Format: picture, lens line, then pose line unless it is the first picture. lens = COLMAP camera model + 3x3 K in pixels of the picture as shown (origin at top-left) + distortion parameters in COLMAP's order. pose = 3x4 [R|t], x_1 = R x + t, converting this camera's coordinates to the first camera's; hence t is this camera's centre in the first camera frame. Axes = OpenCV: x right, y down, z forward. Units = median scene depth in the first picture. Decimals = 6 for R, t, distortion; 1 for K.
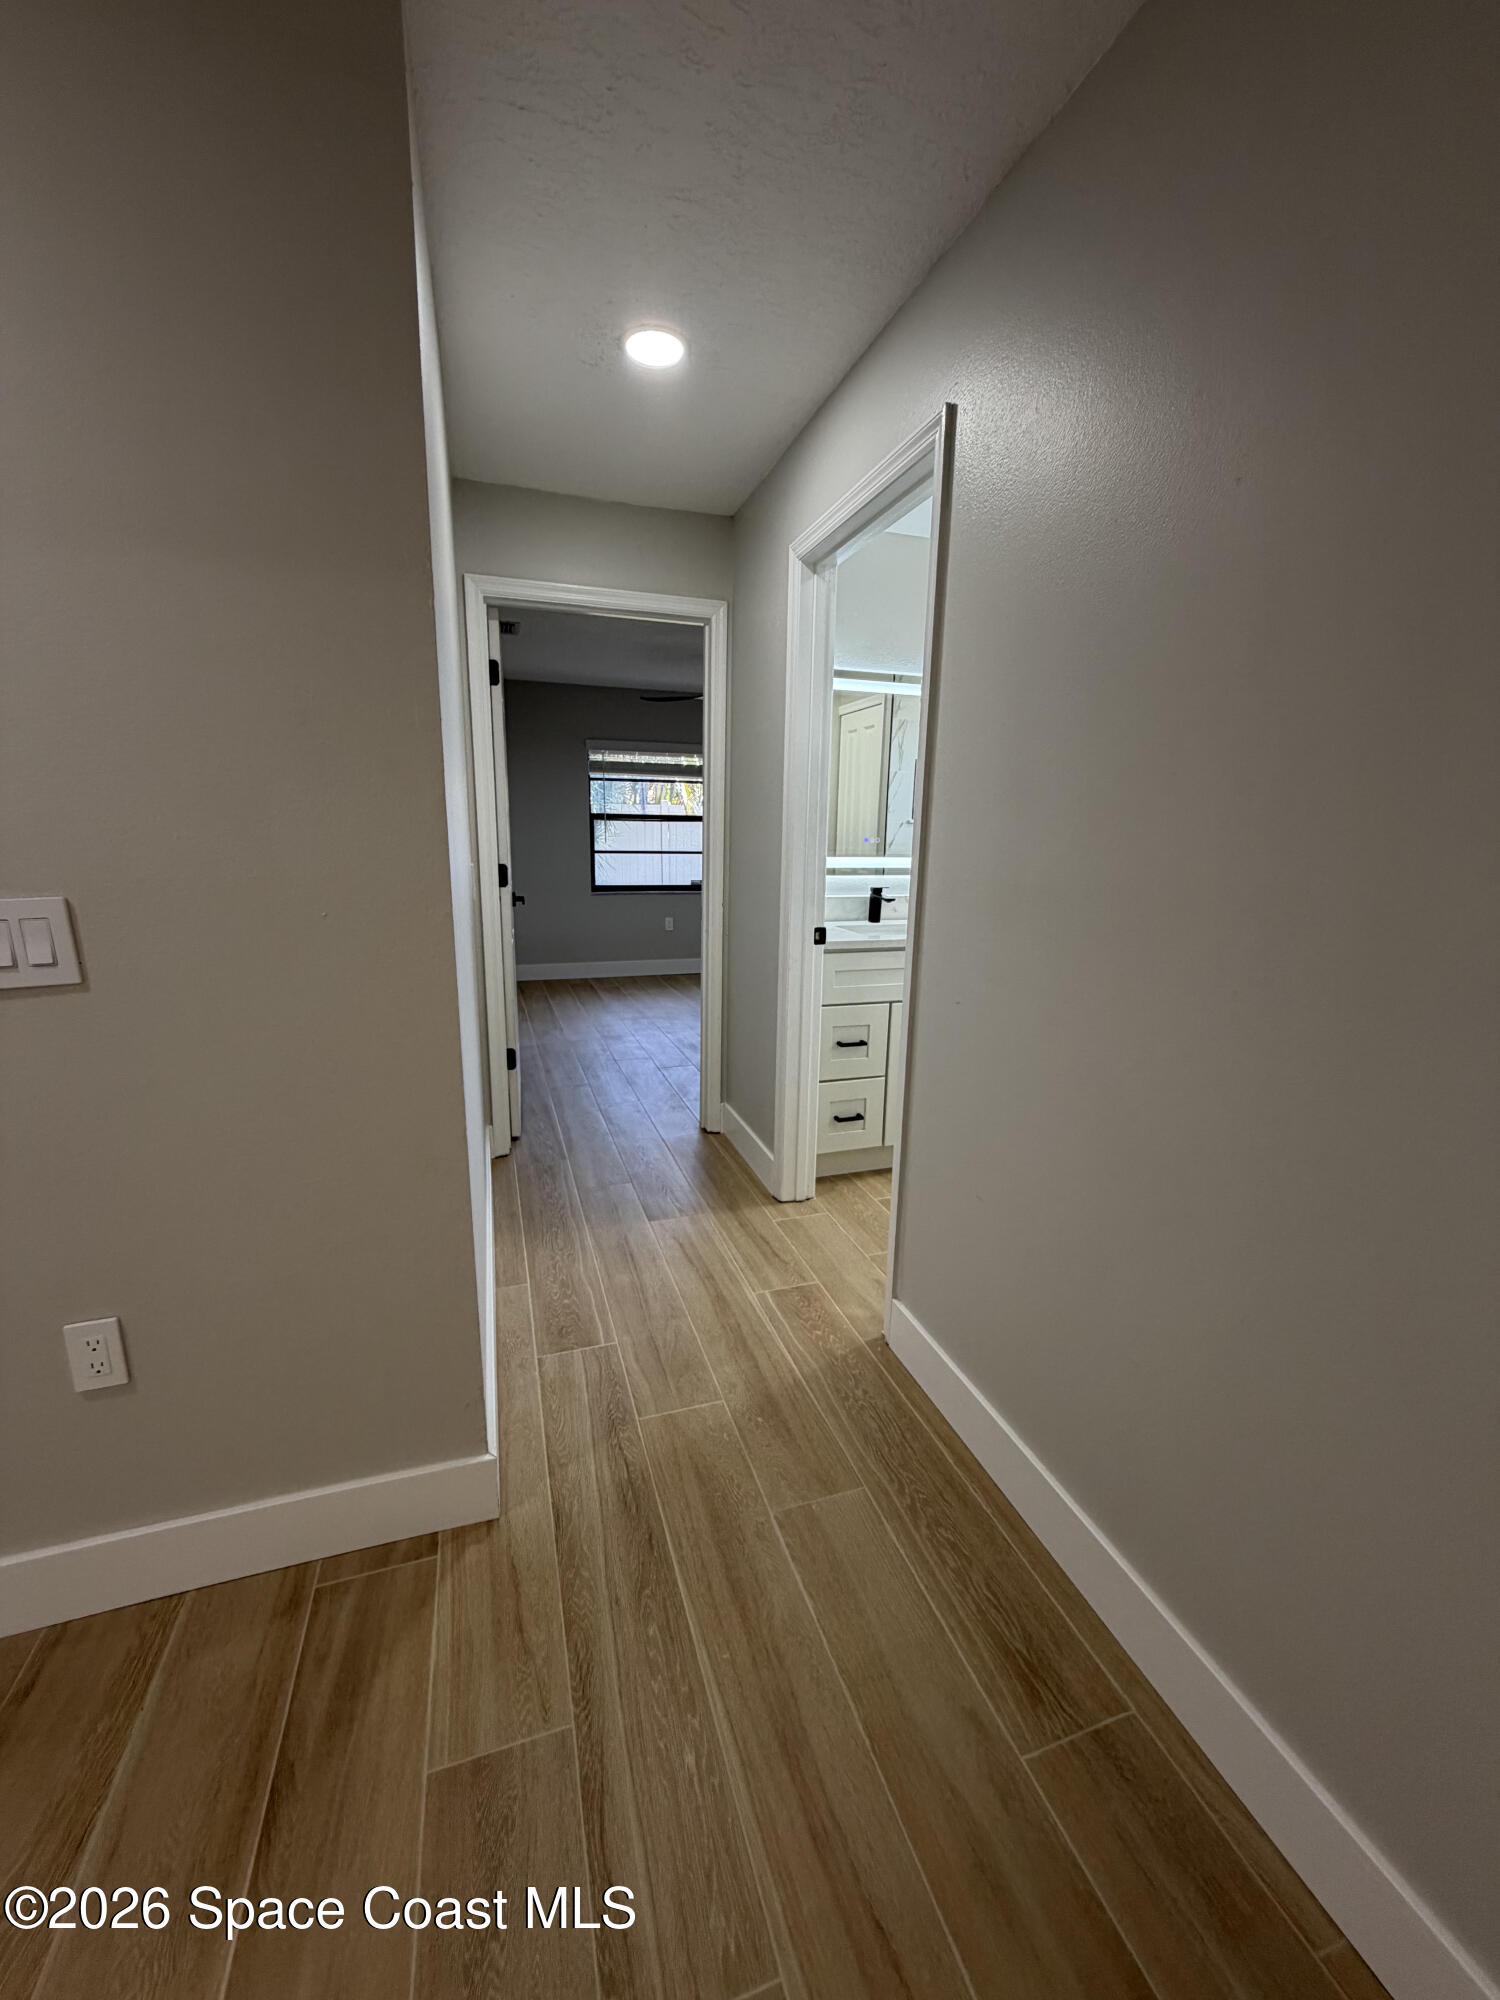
lens RADIAL K [[795.7, 0, 749.7], [0, 795.7, 994.2], [0, 0, 1]] dist [-0.002484, 0.001076]
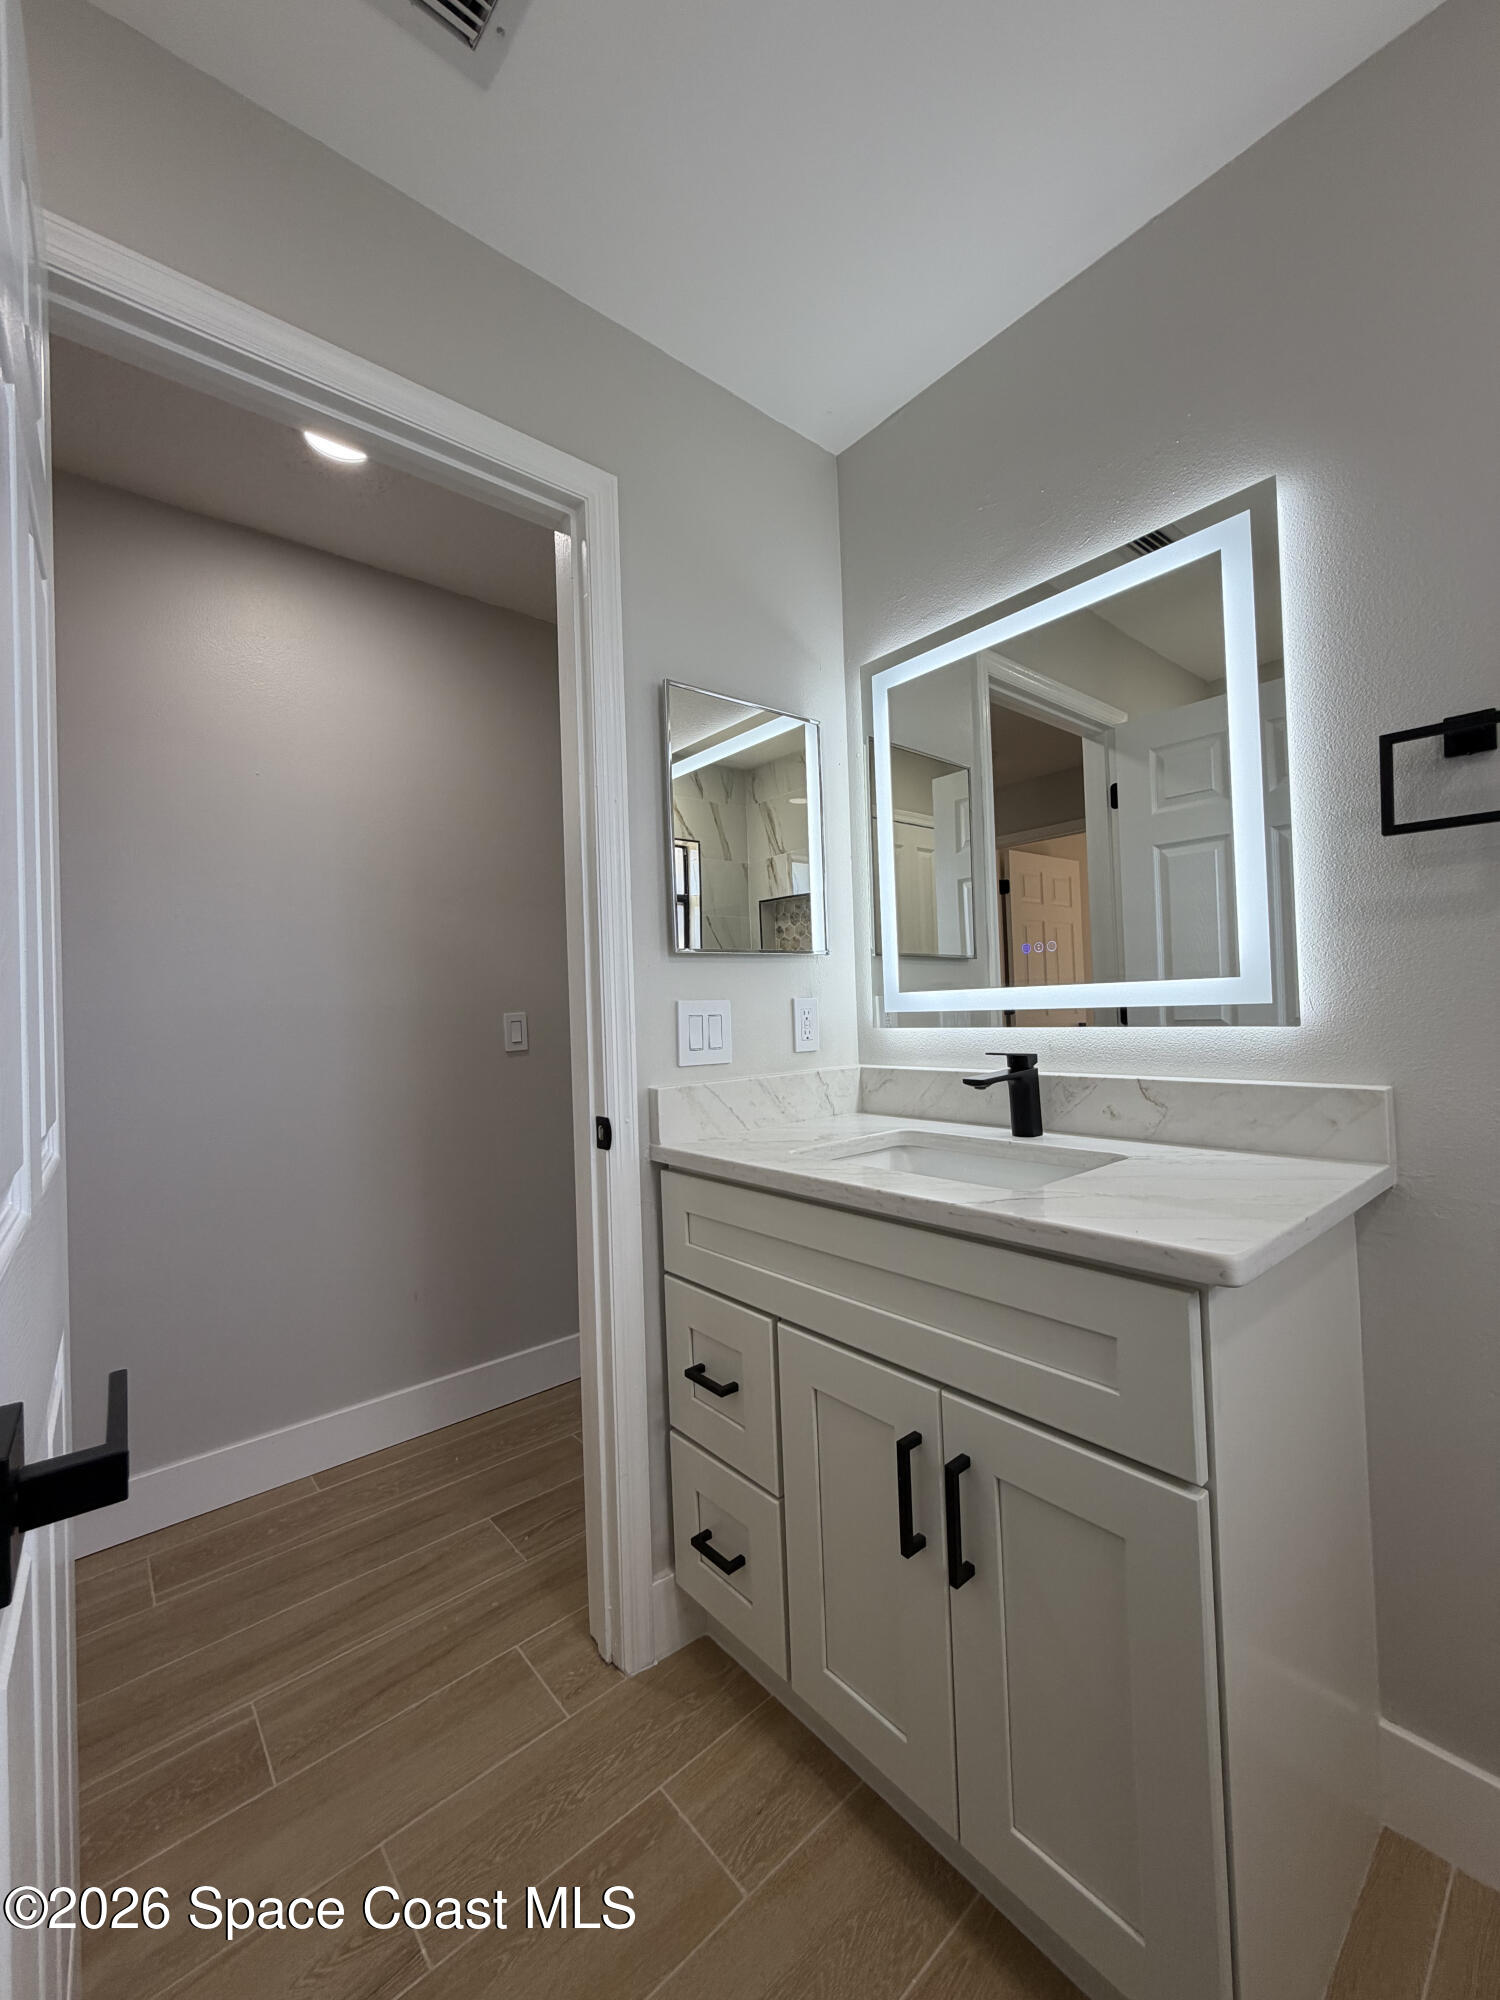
lens RADIAL K [[795.7, 0, 749.7], [0, 795.7, 994.2], [0, 0, 1]] dist [-0.002484, 0.001076]
pose [[0.373386, -0.055080, -0.926039, 0.623530], [-0.146671, 0.982175, -0.117558, -0.116195], [0.916008, 0.179718, 0.358652, 0.874502]]
